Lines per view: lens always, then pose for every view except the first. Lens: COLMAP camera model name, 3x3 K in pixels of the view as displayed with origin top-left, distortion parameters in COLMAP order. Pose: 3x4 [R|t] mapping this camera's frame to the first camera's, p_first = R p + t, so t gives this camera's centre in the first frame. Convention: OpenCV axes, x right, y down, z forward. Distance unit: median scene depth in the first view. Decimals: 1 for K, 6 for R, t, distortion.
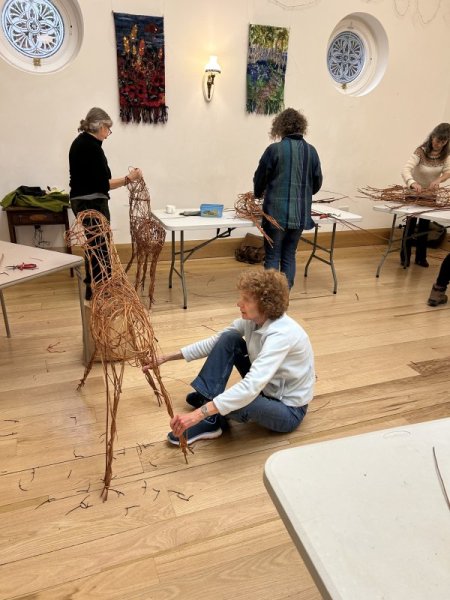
lens RADIAL K [[441.4, 0, 226.3], [0, 441.4, 311.3], [0, 0, 1]] dist [0.009310, -0.029206]
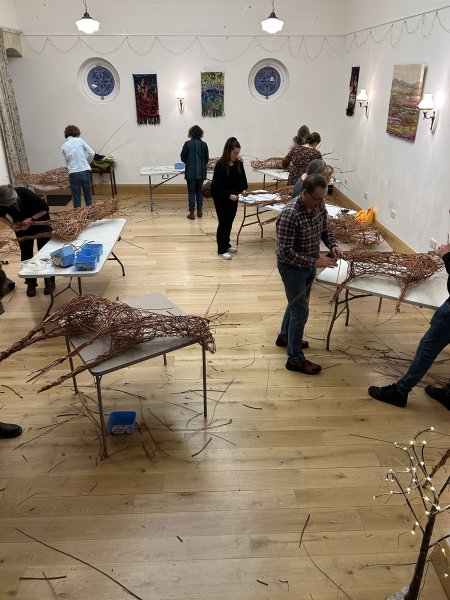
lens RADIAL K [[449.8, 0, 225.0], [0, 449.8, 300.0], [0, 0, 1]] dist [0.005055, -0.001394]
pose [[0.943791, 0.123236, -0.306709, 0.880577], [-0.095885, 0.990074, 0.102760, 0.134284], [0.316329, -0.067575, 0.946240, -0.918995]]
